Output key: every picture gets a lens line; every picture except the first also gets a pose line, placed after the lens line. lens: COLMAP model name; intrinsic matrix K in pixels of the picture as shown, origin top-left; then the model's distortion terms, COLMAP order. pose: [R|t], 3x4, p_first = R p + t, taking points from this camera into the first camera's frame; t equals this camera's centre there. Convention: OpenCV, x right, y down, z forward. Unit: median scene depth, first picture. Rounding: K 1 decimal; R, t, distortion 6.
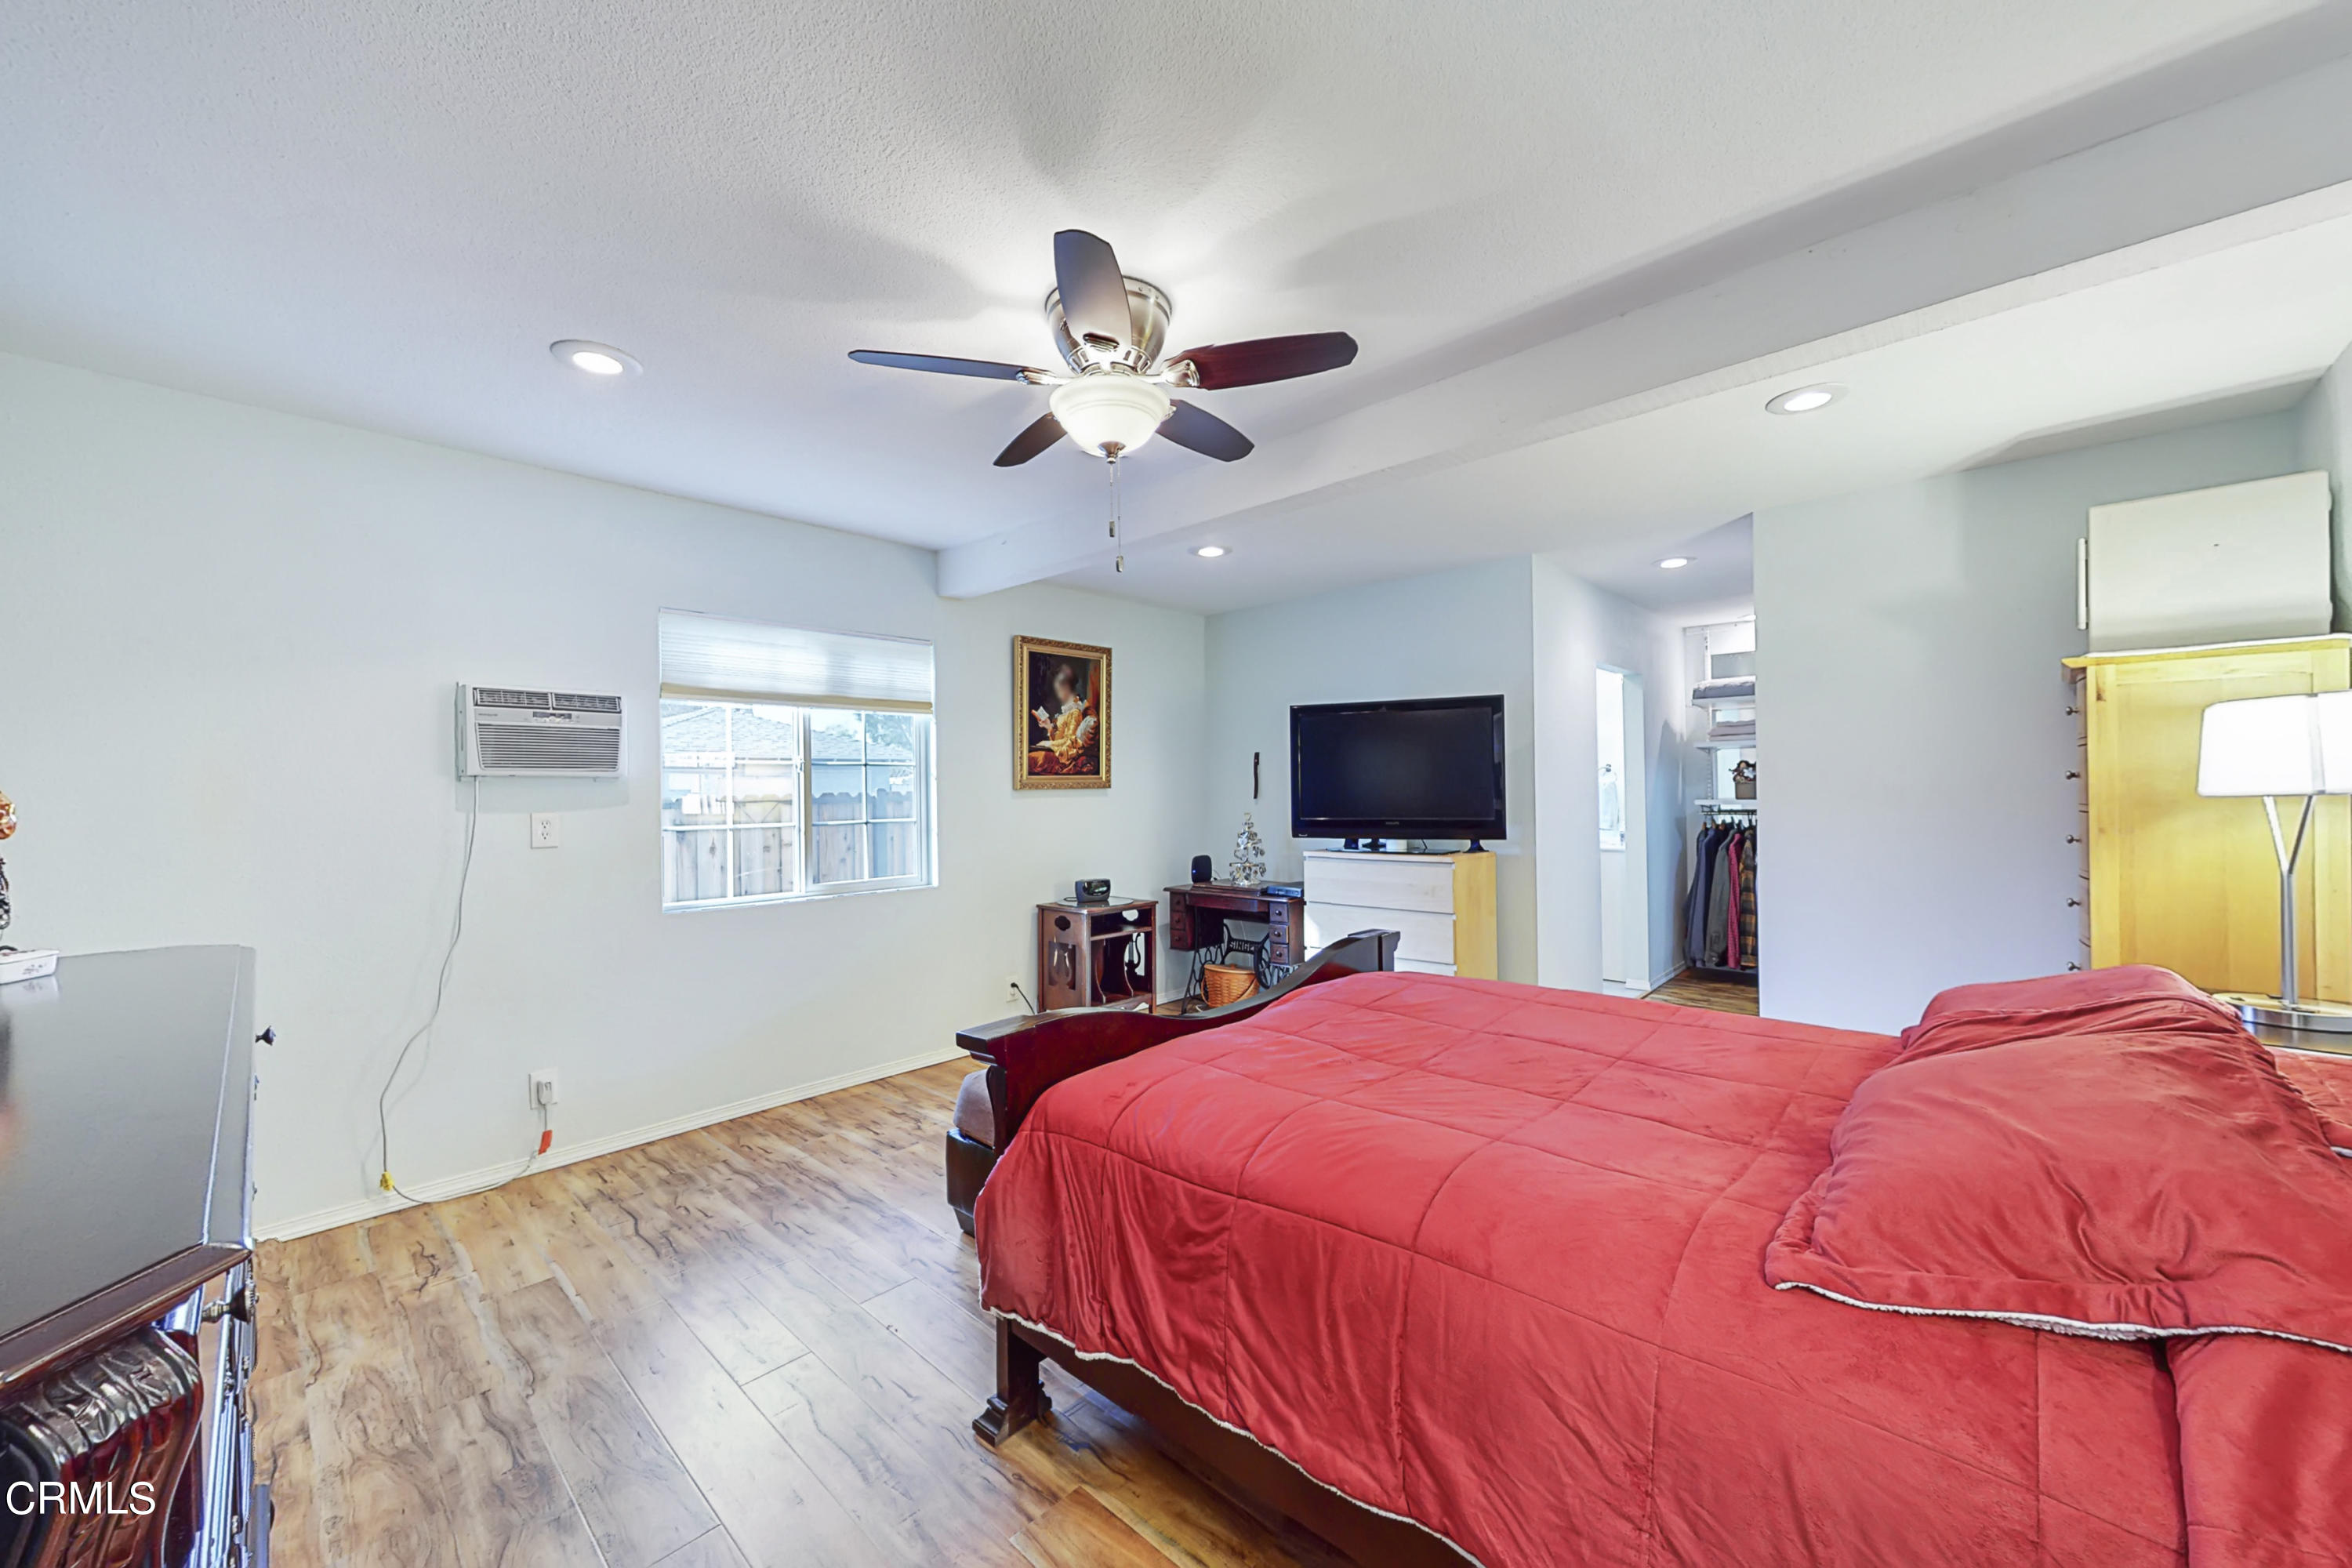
lens RADIAL K [[892.3, 0, 1175.1], [0, 892.3, 773.4], [0, 0, 1]] dist [0.000614, 0.000155]
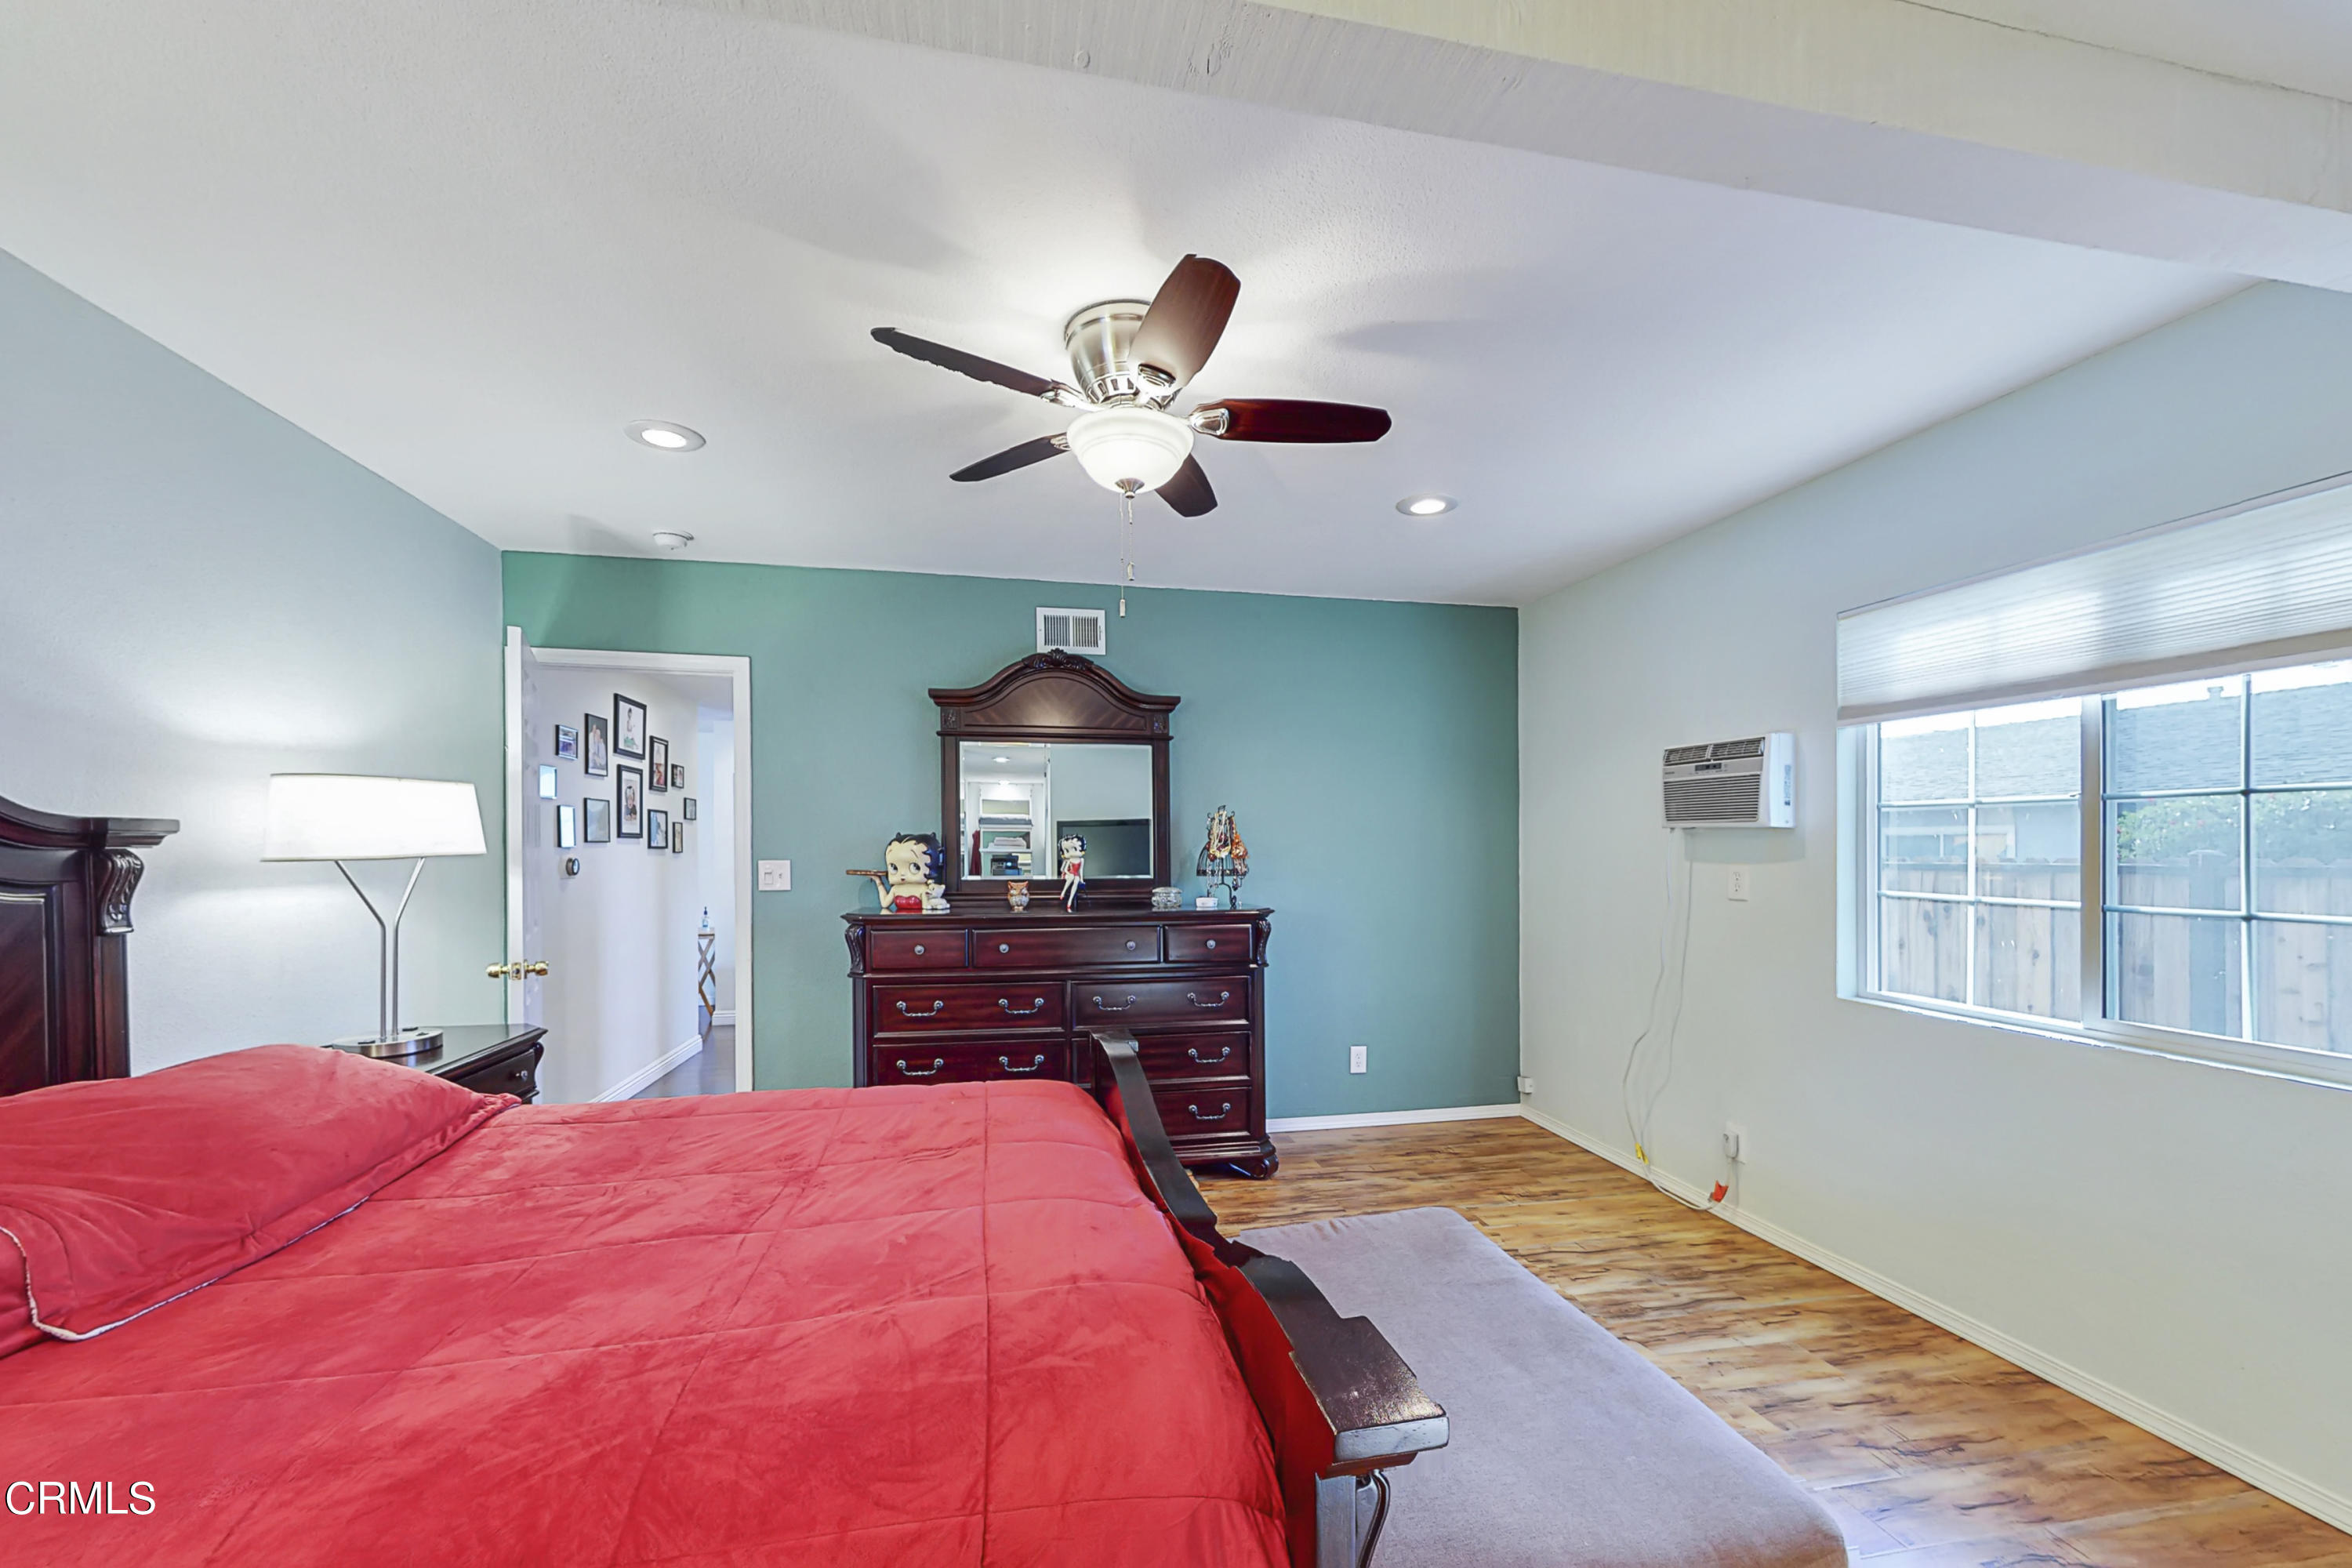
lens RADIAL K [[902.0, 0, 1173.7], [0, 902.0, 854.0], [0, 0, 1]] dist [0.000461, 0.000074]
pose [[-0.579426, 0.019530, -0.814790, 0.460123], [0.018421, 0.999771, 0.010864, 0.010015], [0.814816, -0.008714, -0.579654, 1.061636]]
